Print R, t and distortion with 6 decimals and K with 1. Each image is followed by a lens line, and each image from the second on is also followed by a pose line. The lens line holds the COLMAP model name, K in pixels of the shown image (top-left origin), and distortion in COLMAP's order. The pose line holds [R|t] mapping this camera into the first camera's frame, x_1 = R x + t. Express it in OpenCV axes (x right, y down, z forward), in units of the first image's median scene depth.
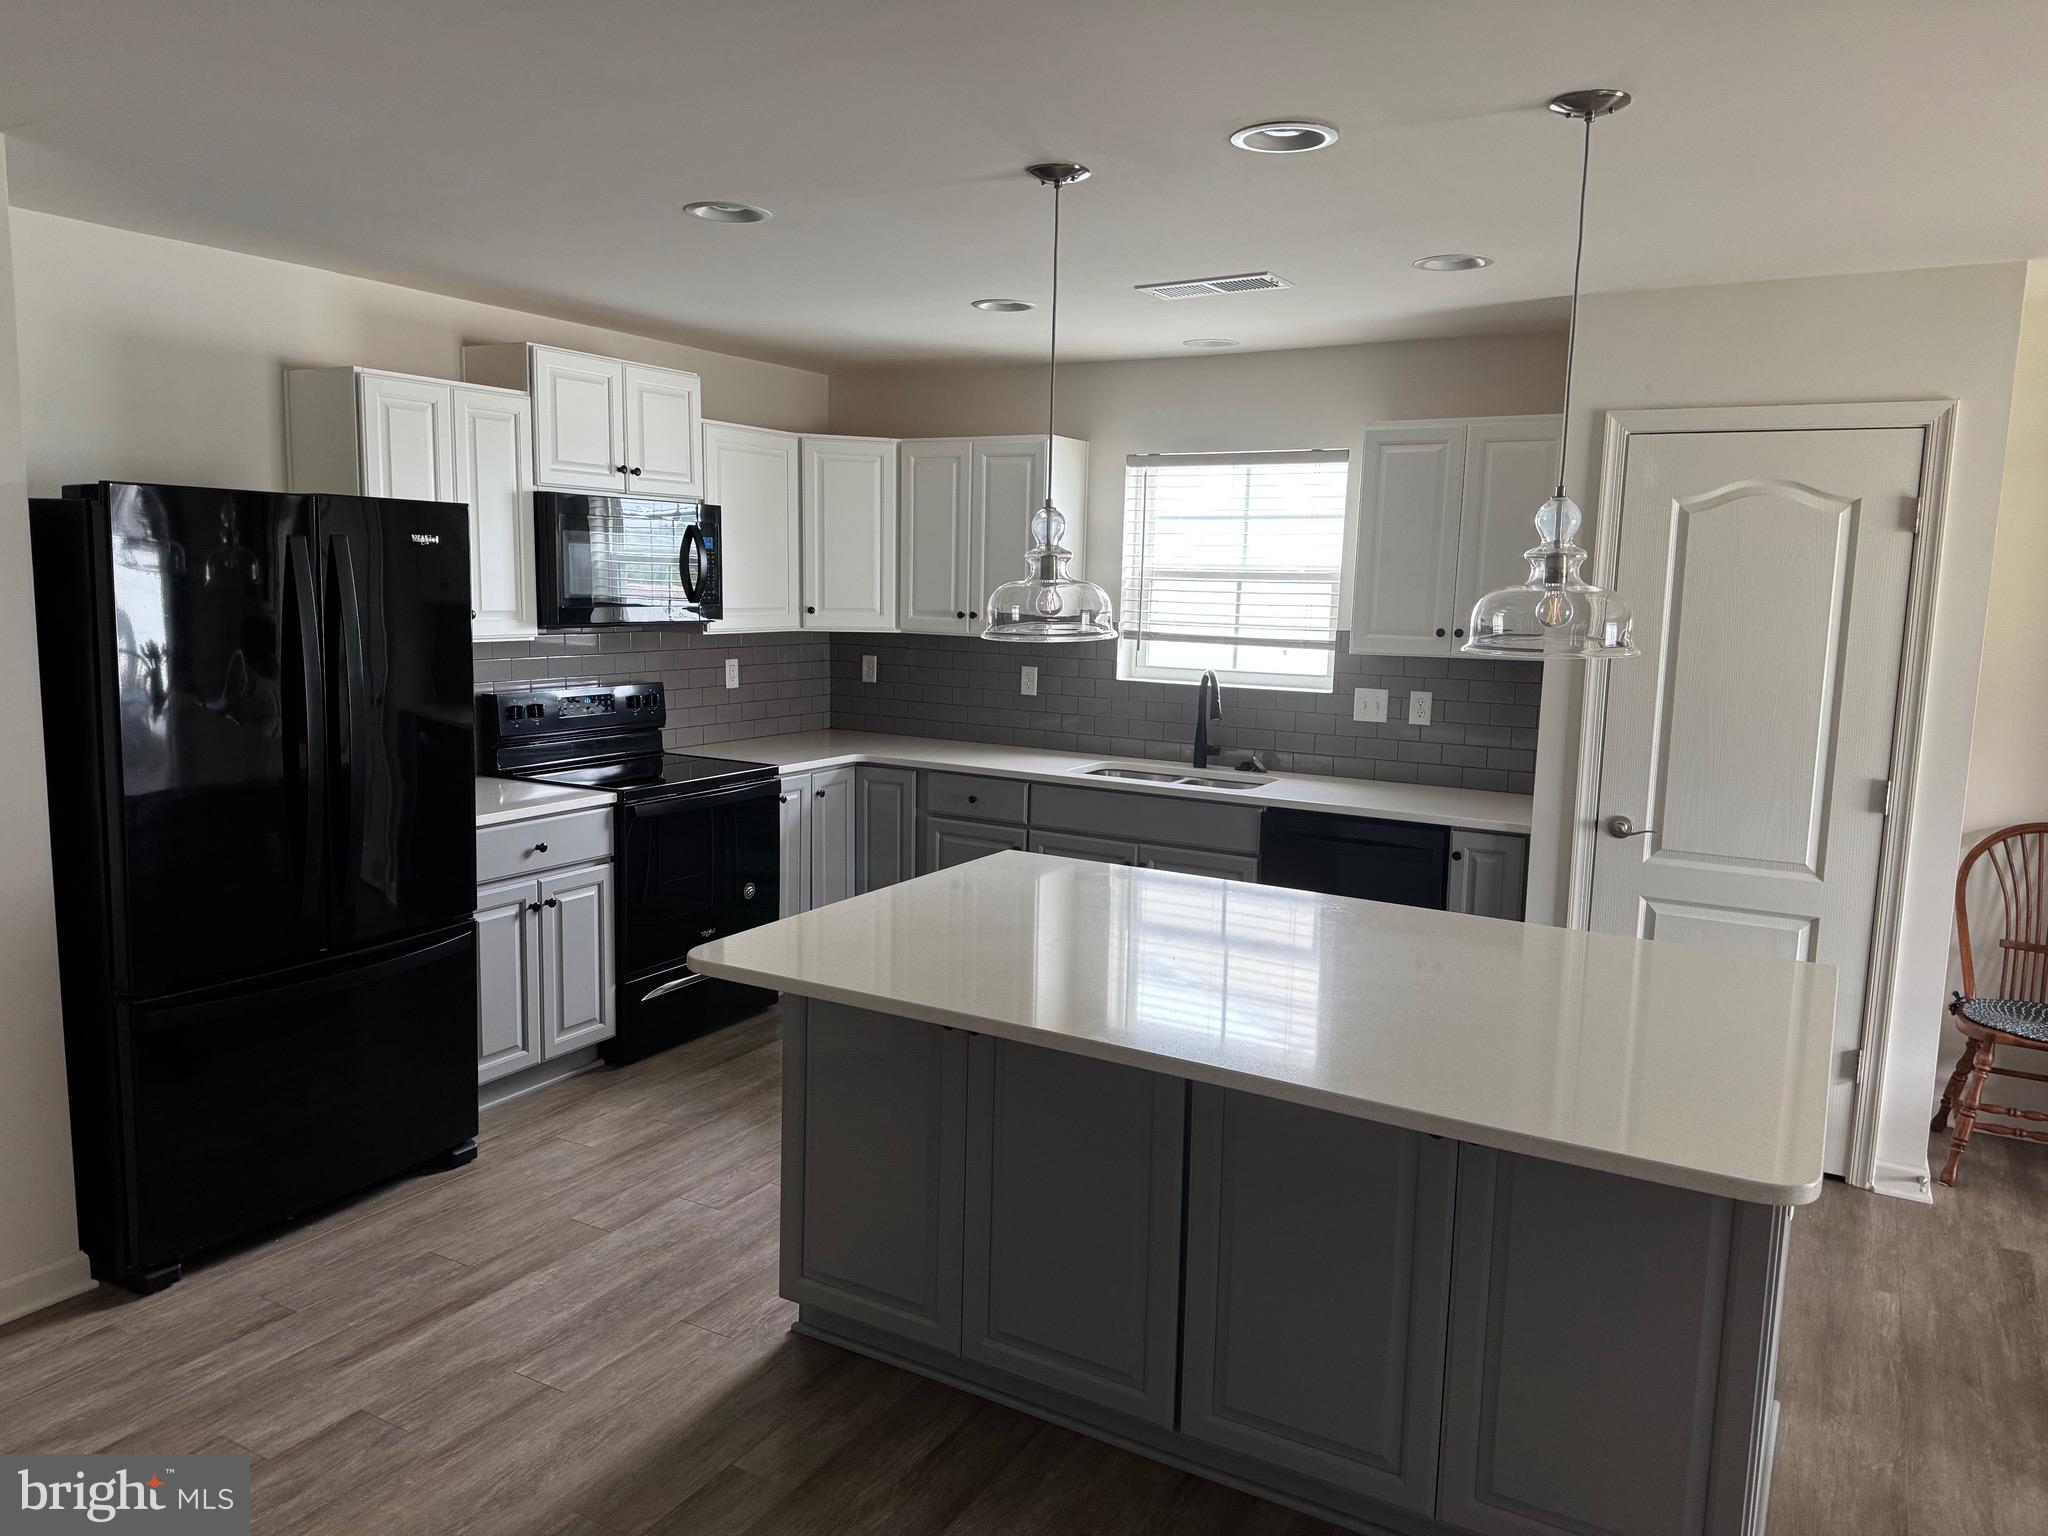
lens RADIAL K [[1421.1, 0, 973.9], [0, 1421.1, 776.9], [0, 0, 1]] dist [-0.001433, -0.002909]
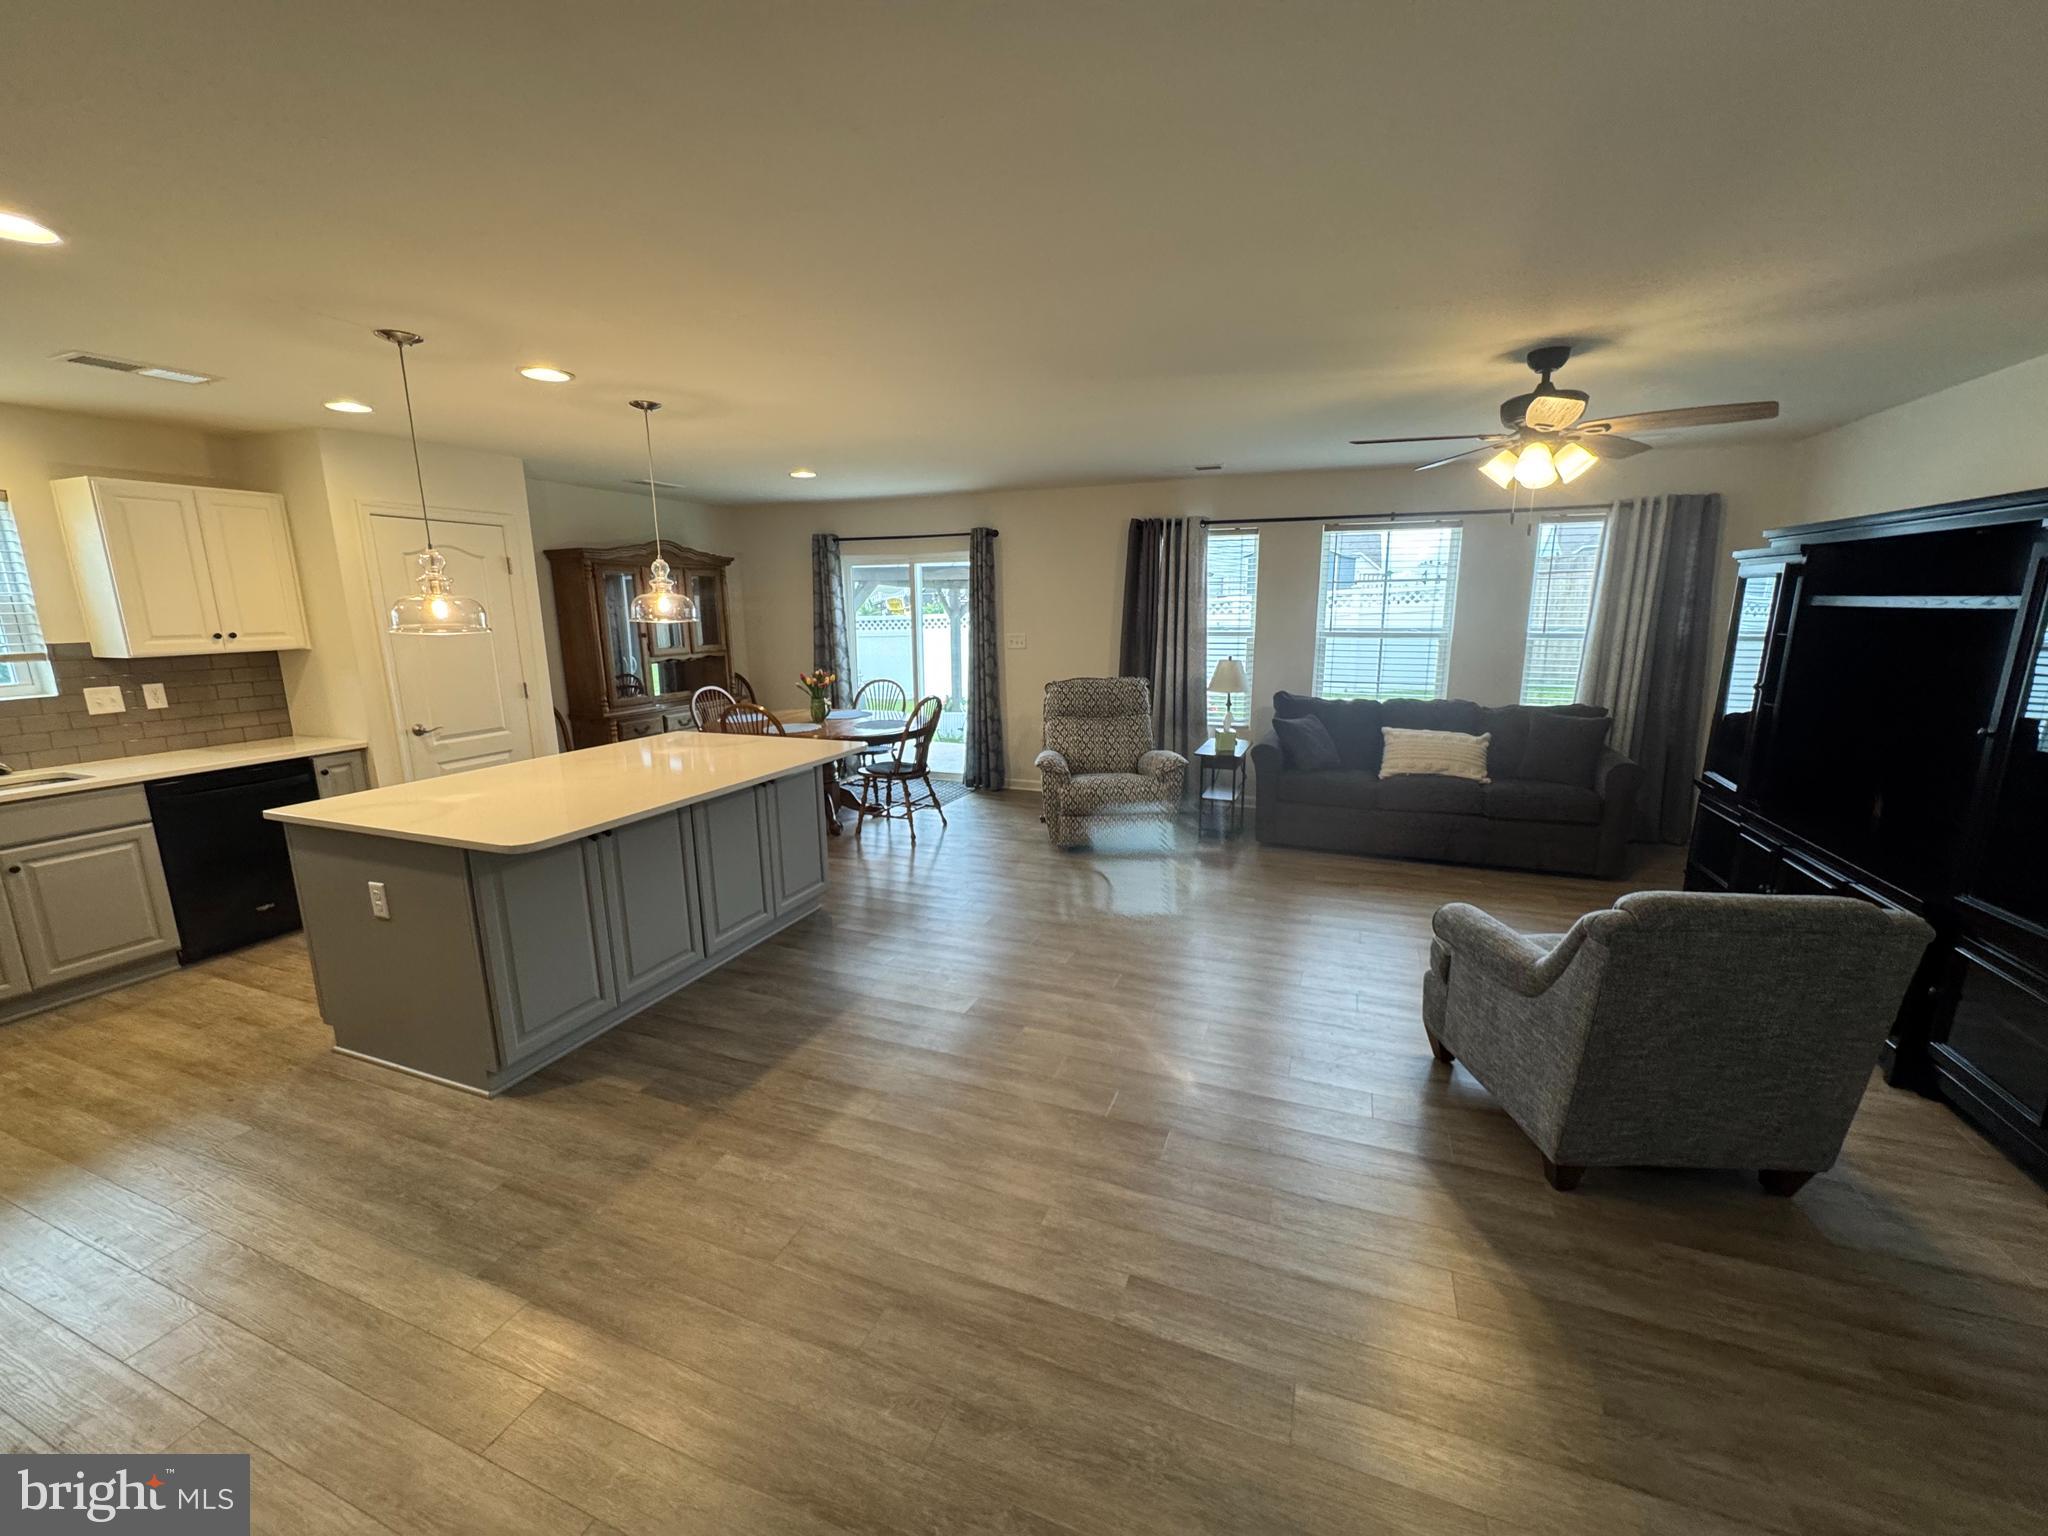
lens RADIAL K [[818.7, 0, 1019.2], [0, 818.7, 774.6], [0, 0, 1]] dist [-0.007334, 0.000363]
pose [[-0.181634, -0.220613, 0.958300, -0.648184], [0.138468, 0.959063, 0.247033, -0.057963], [-0.973569, 0.177564, -0.143650, 0.332463]]
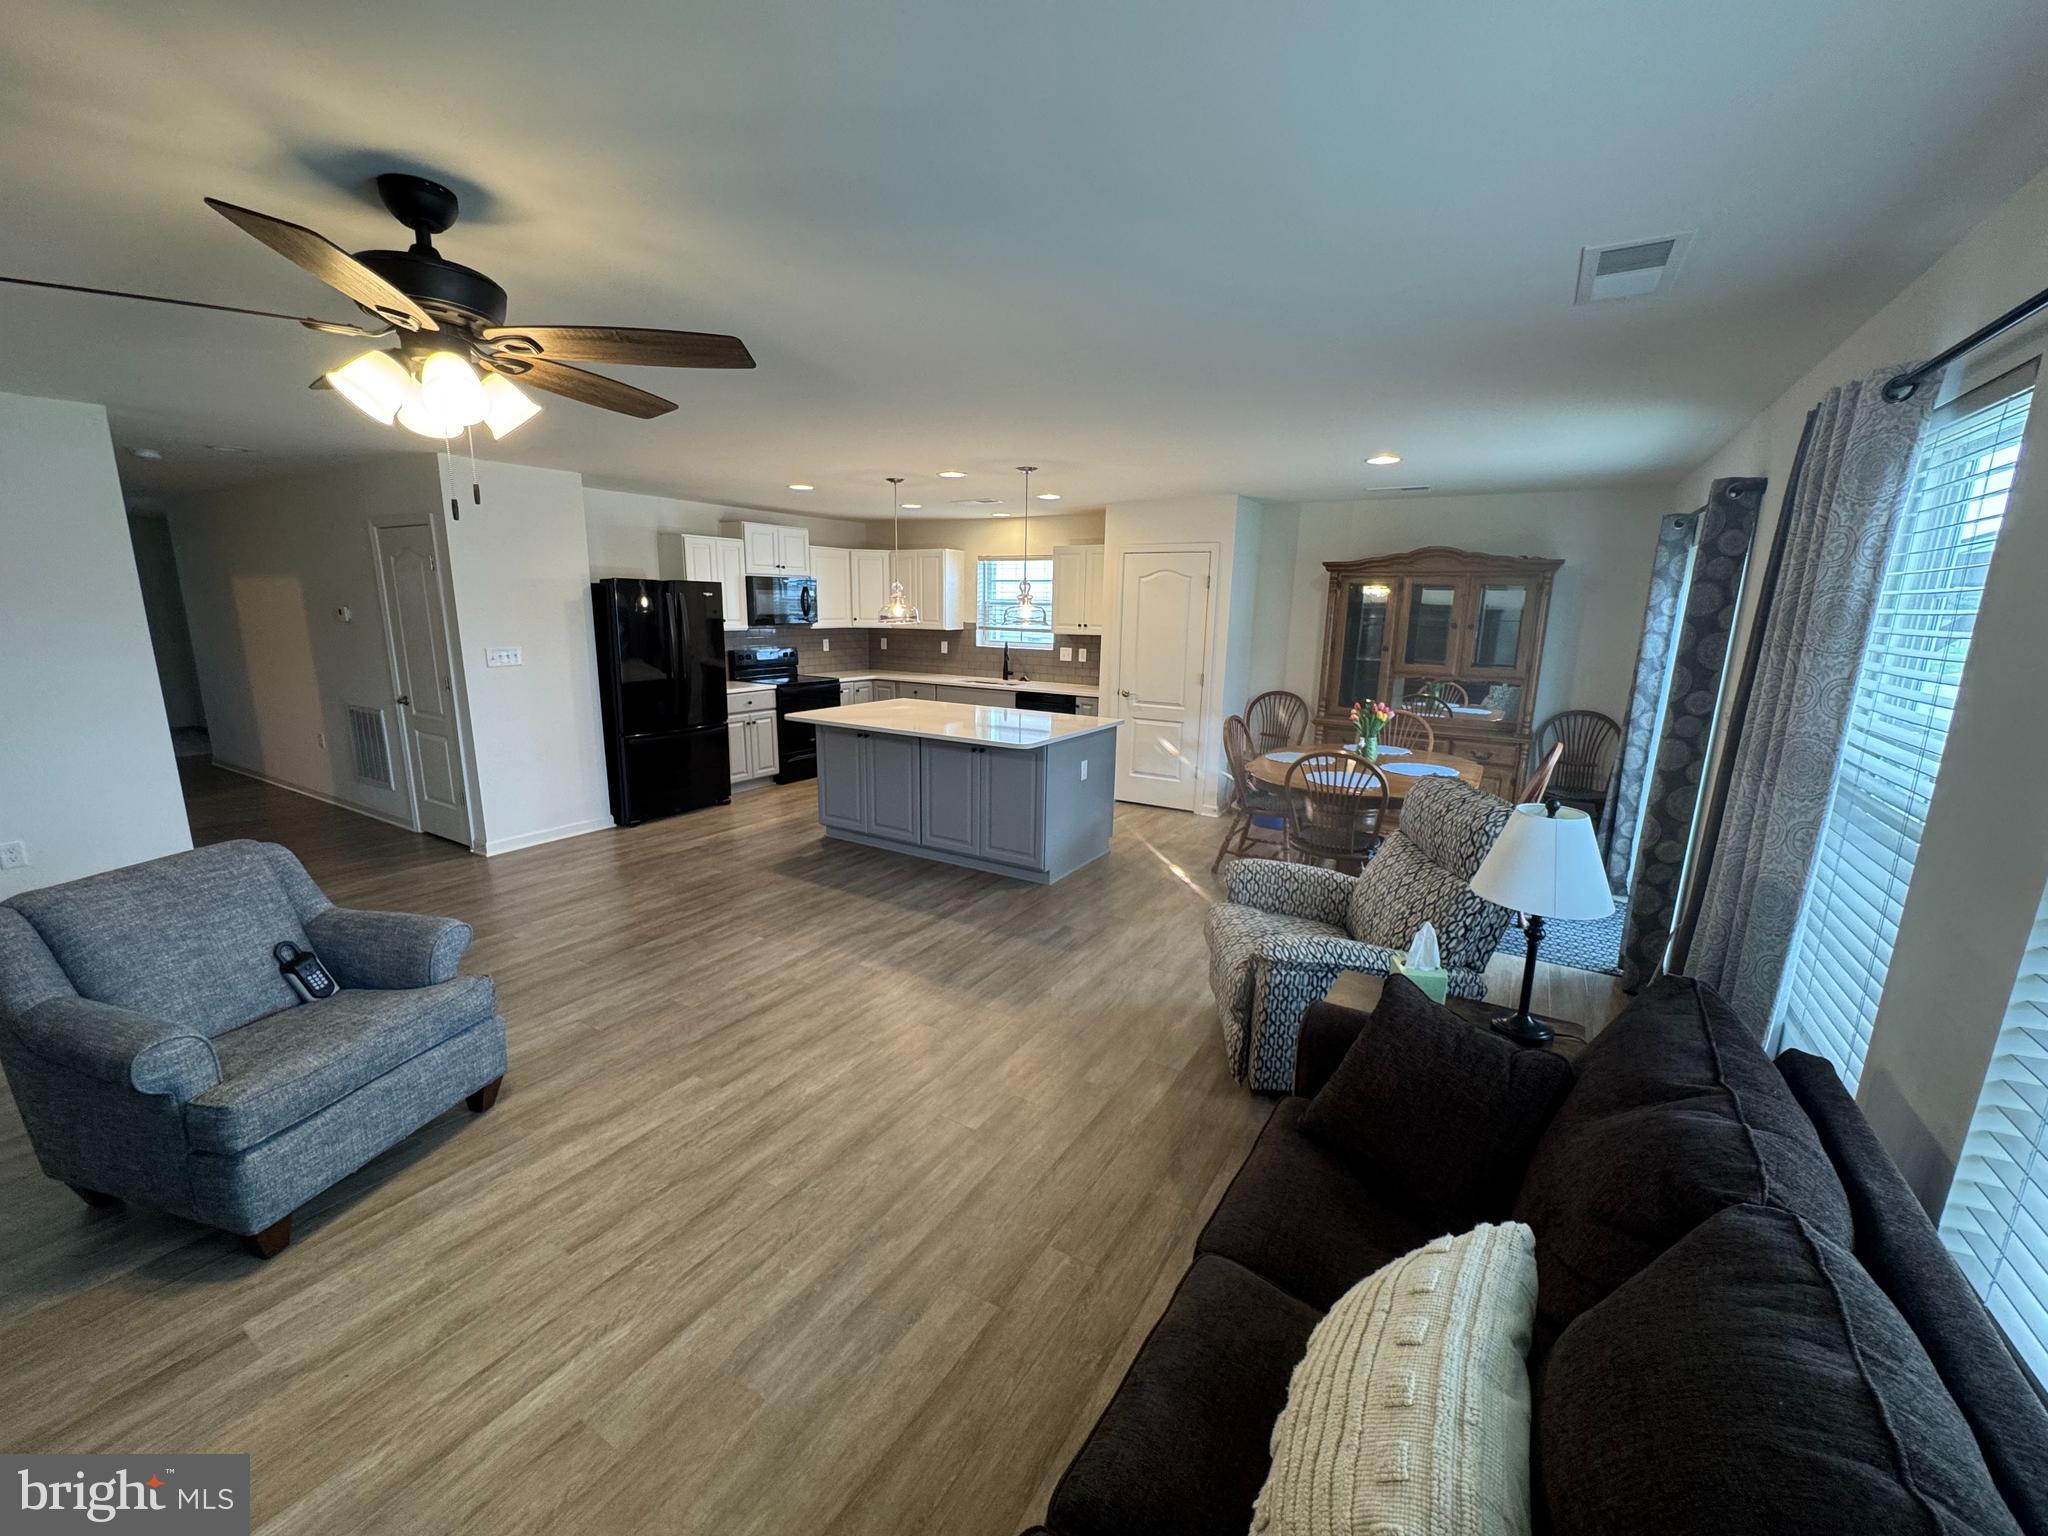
lens RADIAL K [[818.7, 0, 1019.2], [0, 818.7, 774.6], [0, 0, 1]] dist [-0.007334, 0.000363]
pose [[0.999993, -0.003492, 0.001461, 0.205591], [0.003380, 0.997496, 0.070640, 0.069895], [-0.001704, -0.070634, 0.997501, -0.576252]]
